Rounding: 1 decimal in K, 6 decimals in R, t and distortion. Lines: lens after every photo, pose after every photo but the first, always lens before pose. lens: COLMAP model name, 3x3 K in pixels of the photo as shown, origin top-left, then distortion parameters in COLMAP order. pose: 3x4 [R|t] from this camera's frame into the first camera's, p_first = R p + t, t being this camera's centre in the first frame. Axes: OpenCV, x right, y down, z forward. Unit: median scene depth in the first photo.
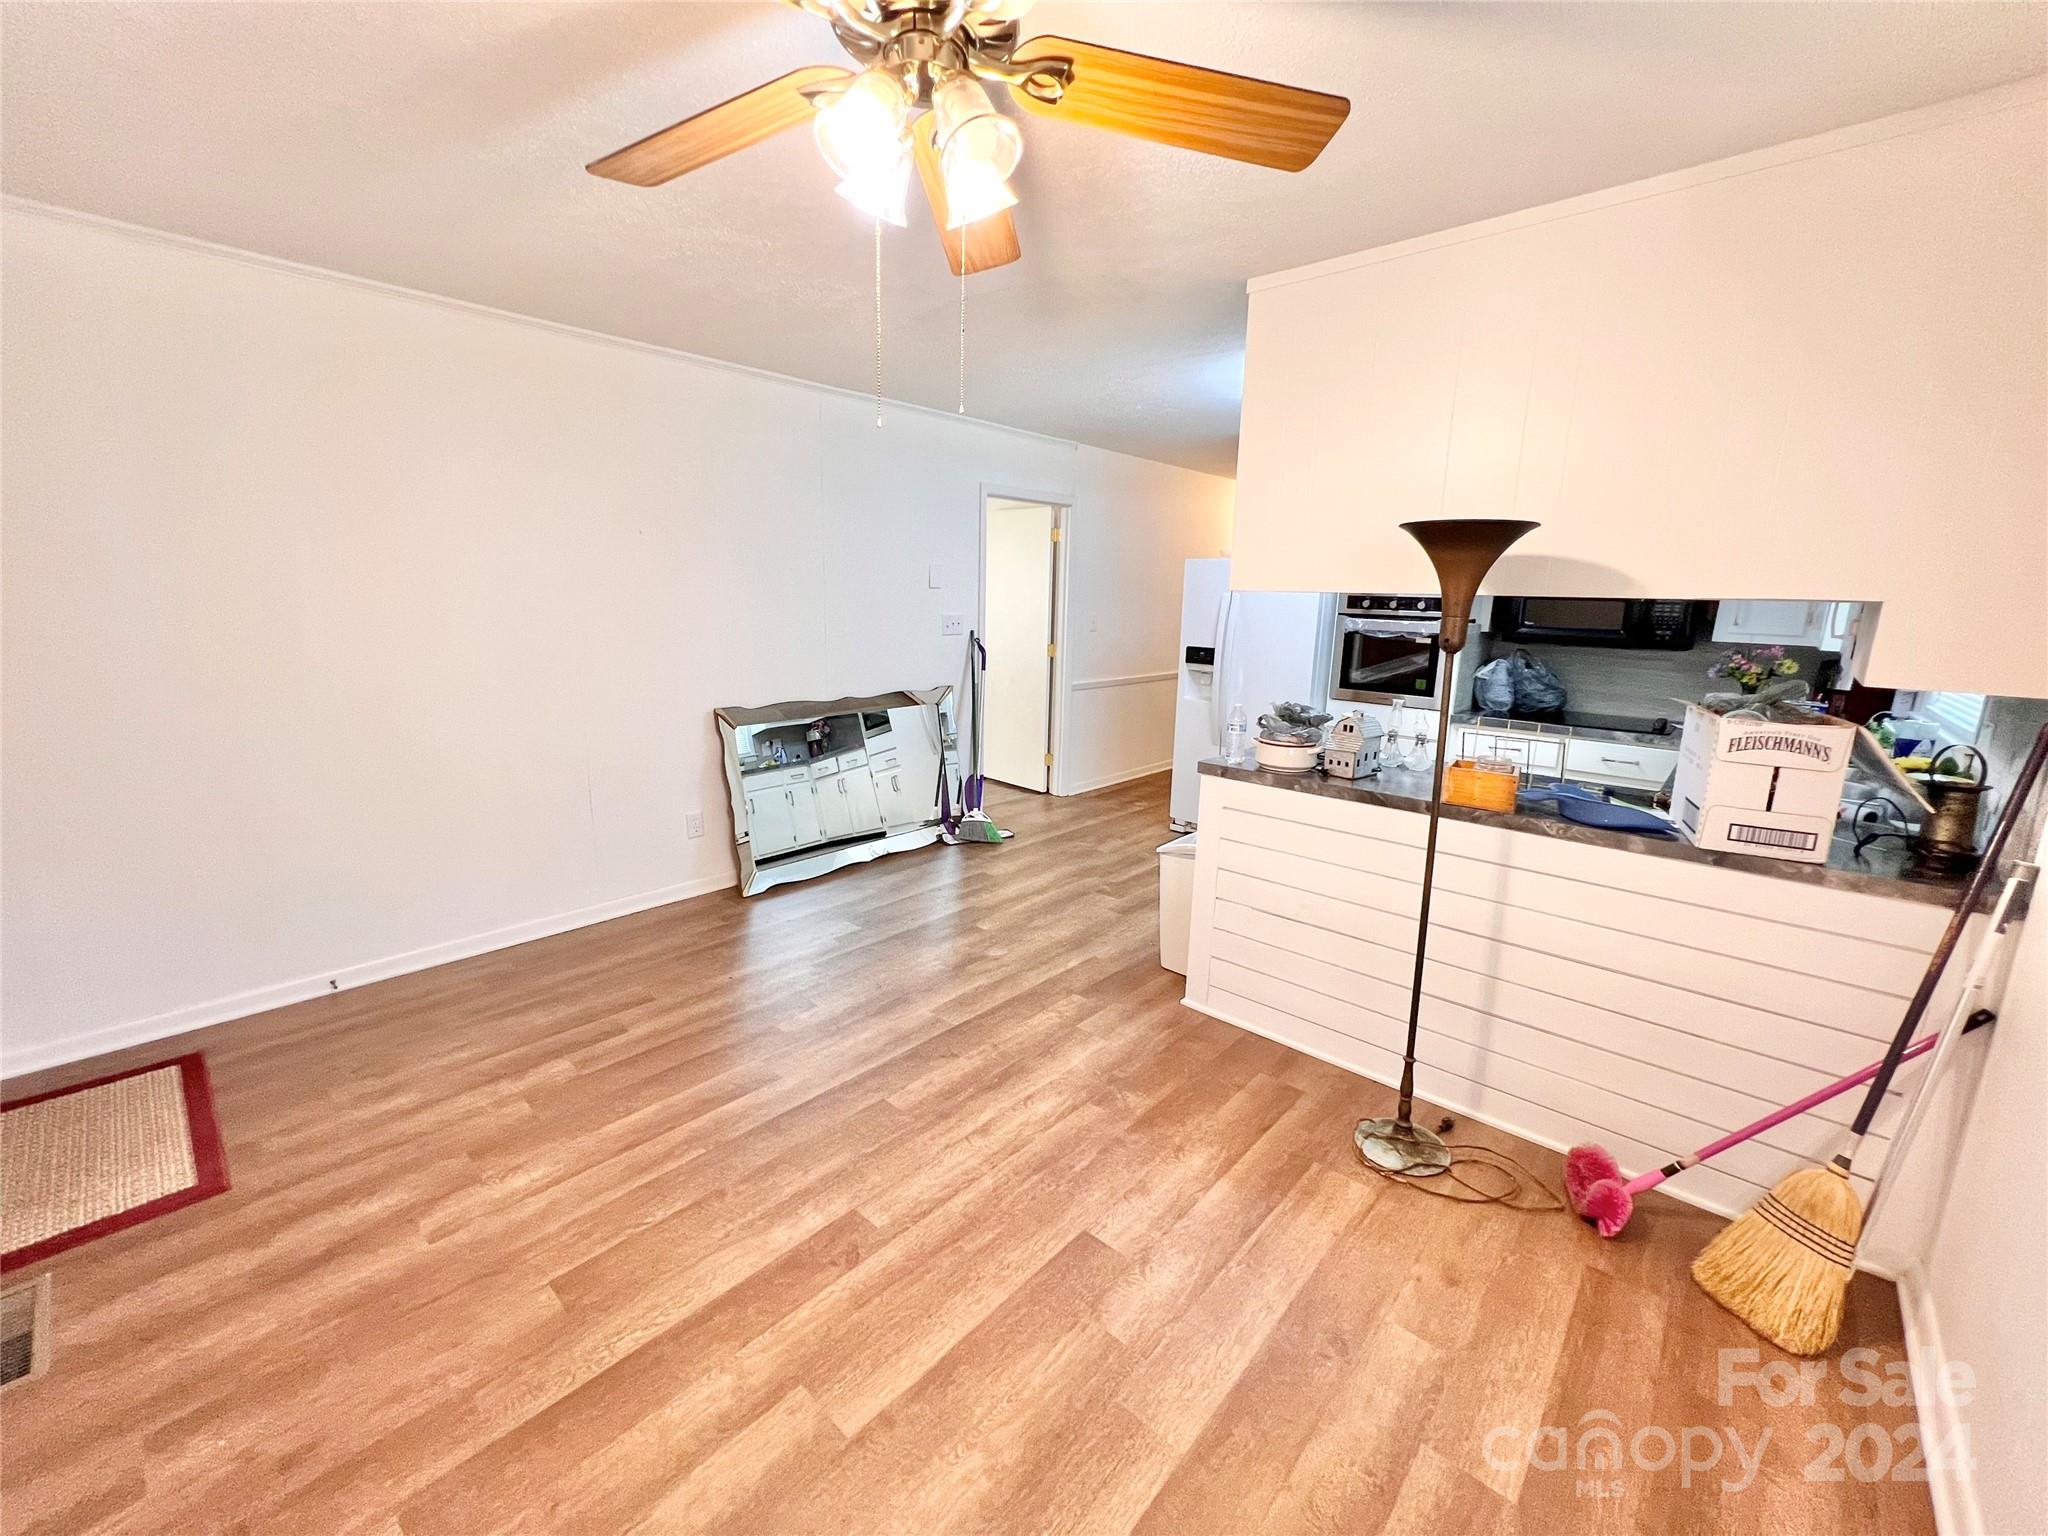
lens RADIAL K [[827.7, 0, 1023.2], [0, 827.7, 762.4], [0, 0, 1]] dist [-0.000823, 0.000453]
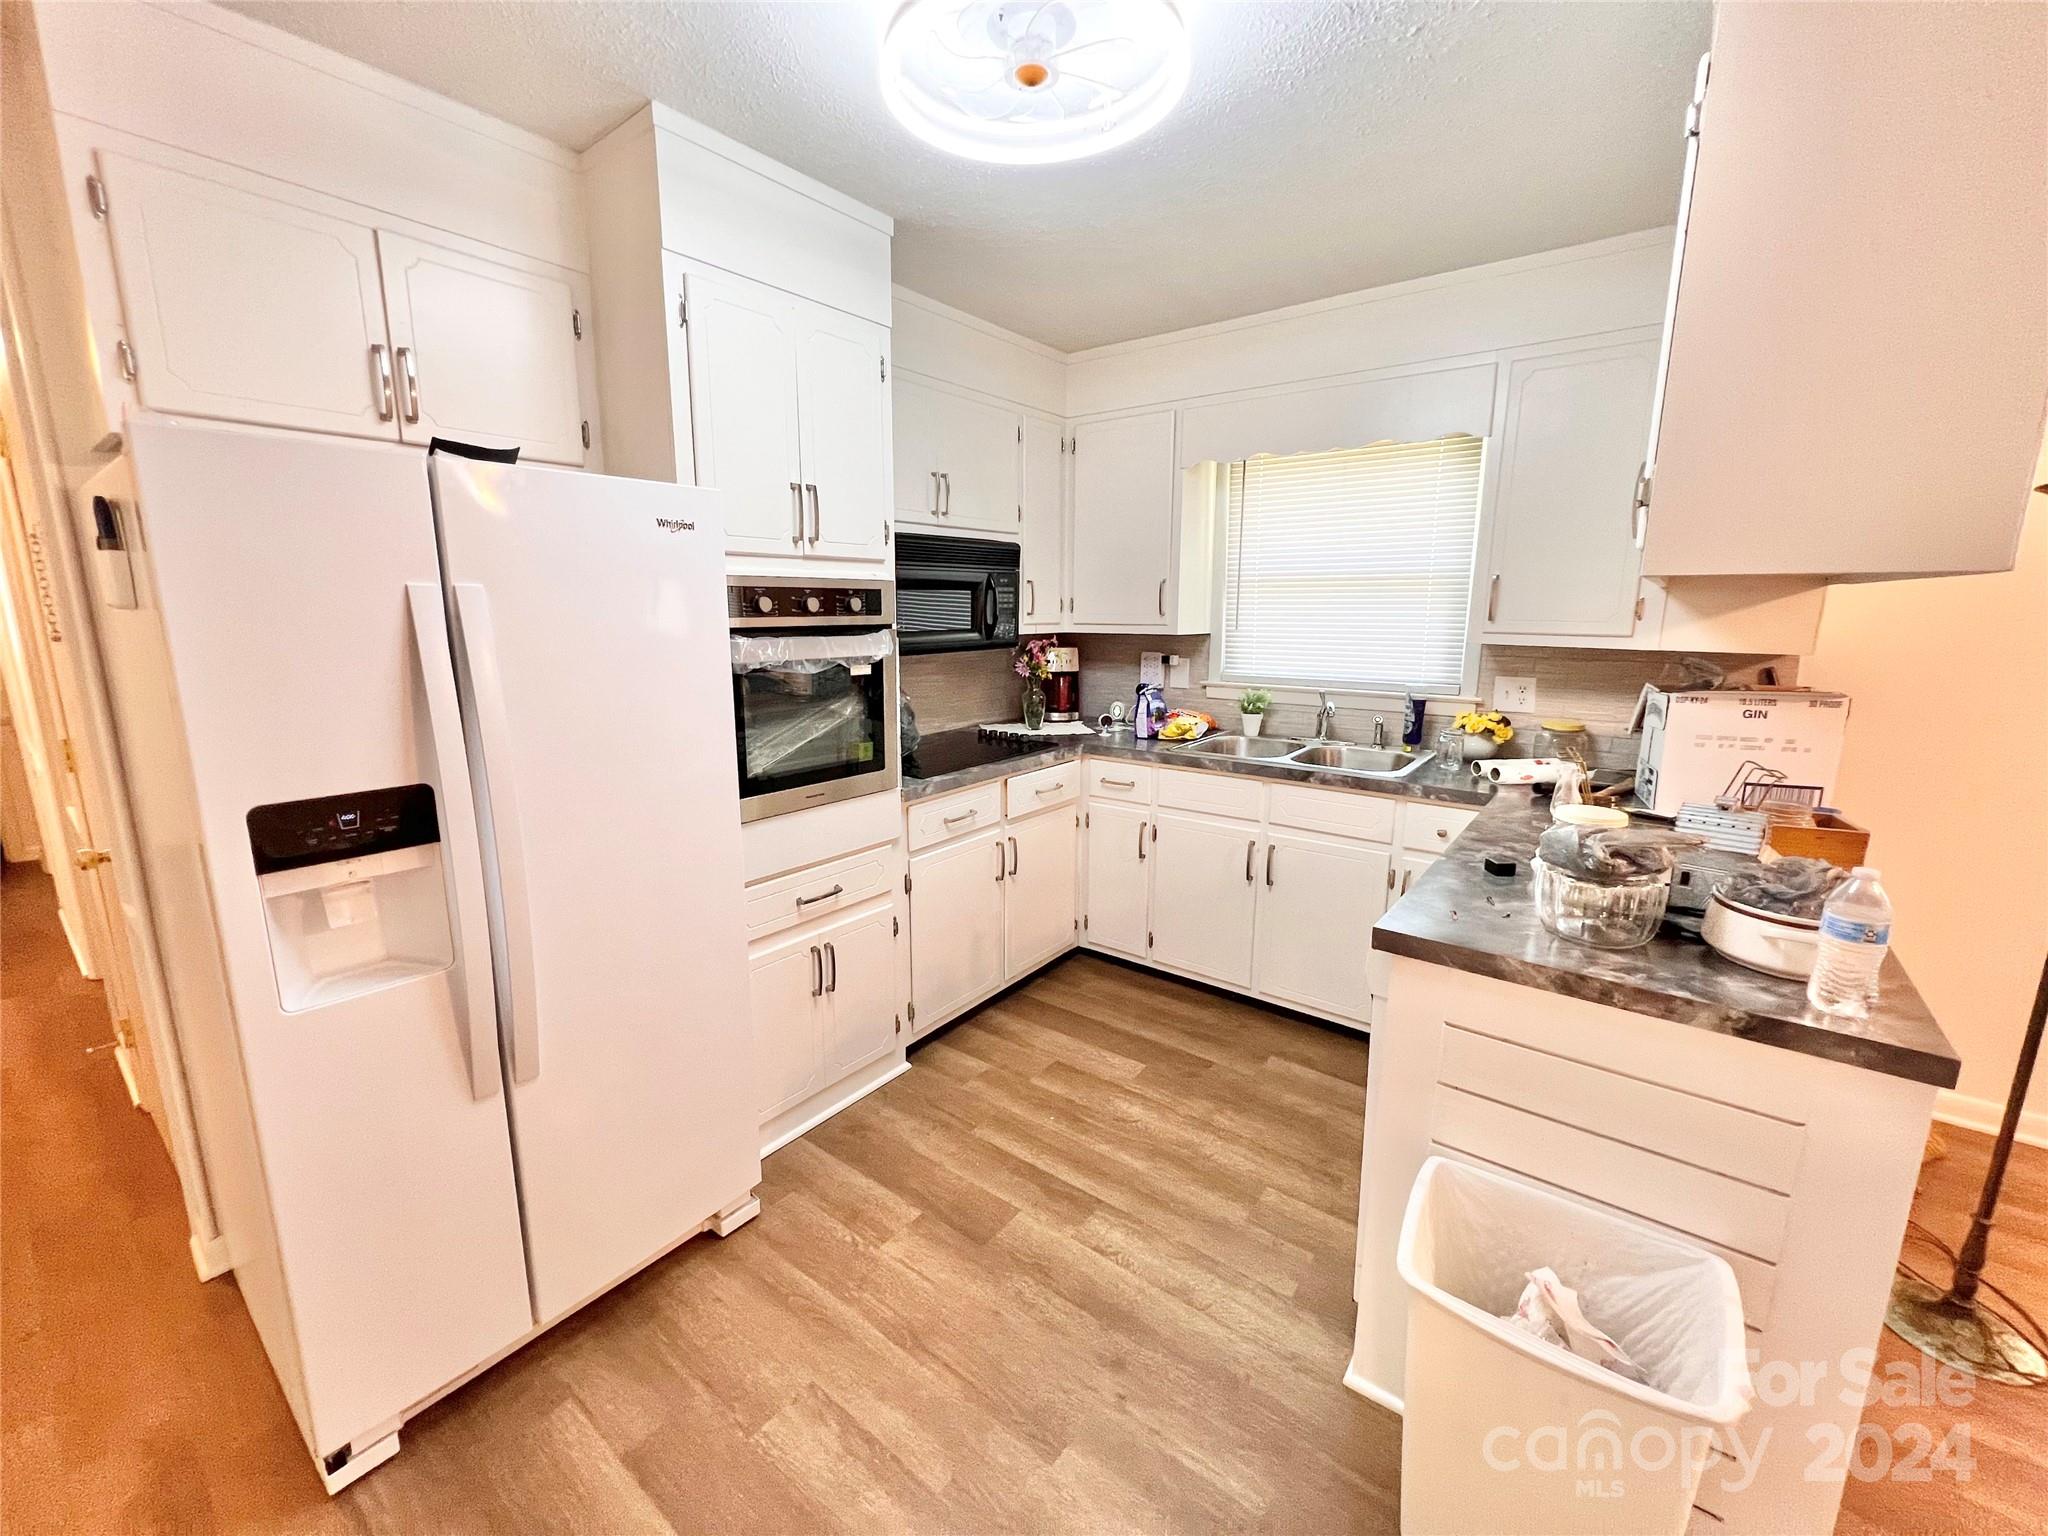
lens RADIAL K [[827.7, 0, 1019.3], [0, 827.7, 762.8], [0, 0, 1]] dist [-0.000823, 0.000453]
pose [[-0.068457, -0.214187, 0.974391, -0.085302], [0.201613, 0.953561, 0.223773, -0.325759], [-0.977070, 0.211769, -0.022095, 1.597830]]
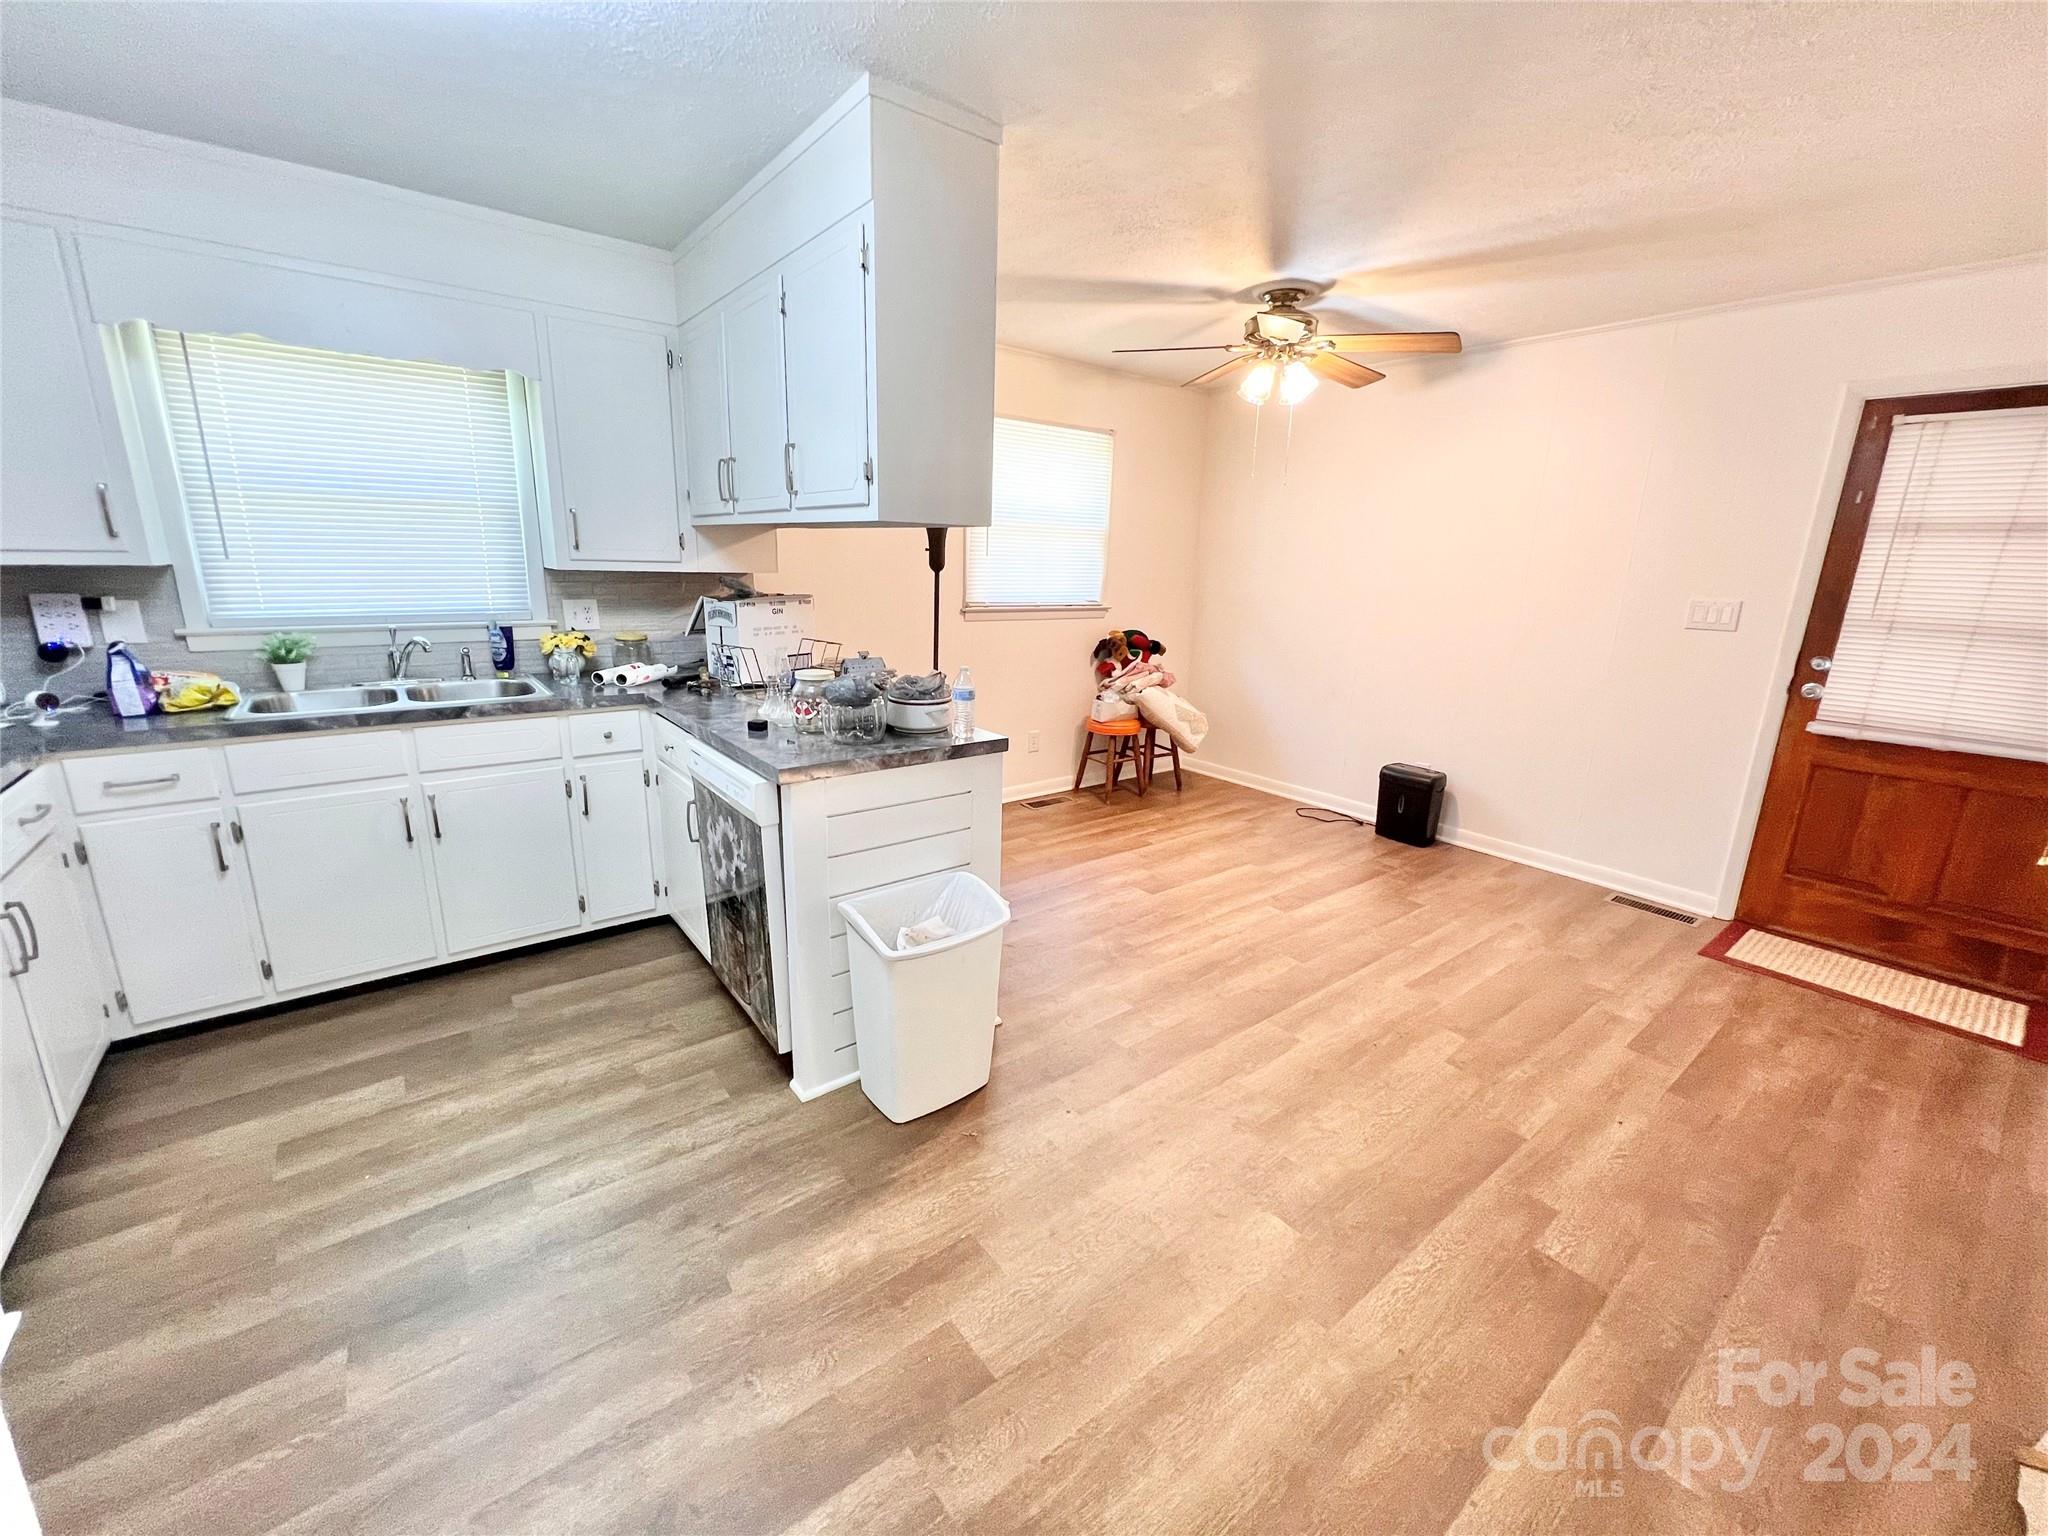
lens RADIAL K [[827.7, 0, 1020.2], [0, 827.7, 766.9], [0, 0, 1]] dist [-0.000823, 0.000453]
pose [[-0.982753, -0.091842, 0.160507, 0.074185], [-0.011802, 0.897334, 0.441194, -0.394928], [-0.184548, 0.431690, -0.882941, 2.021126]]
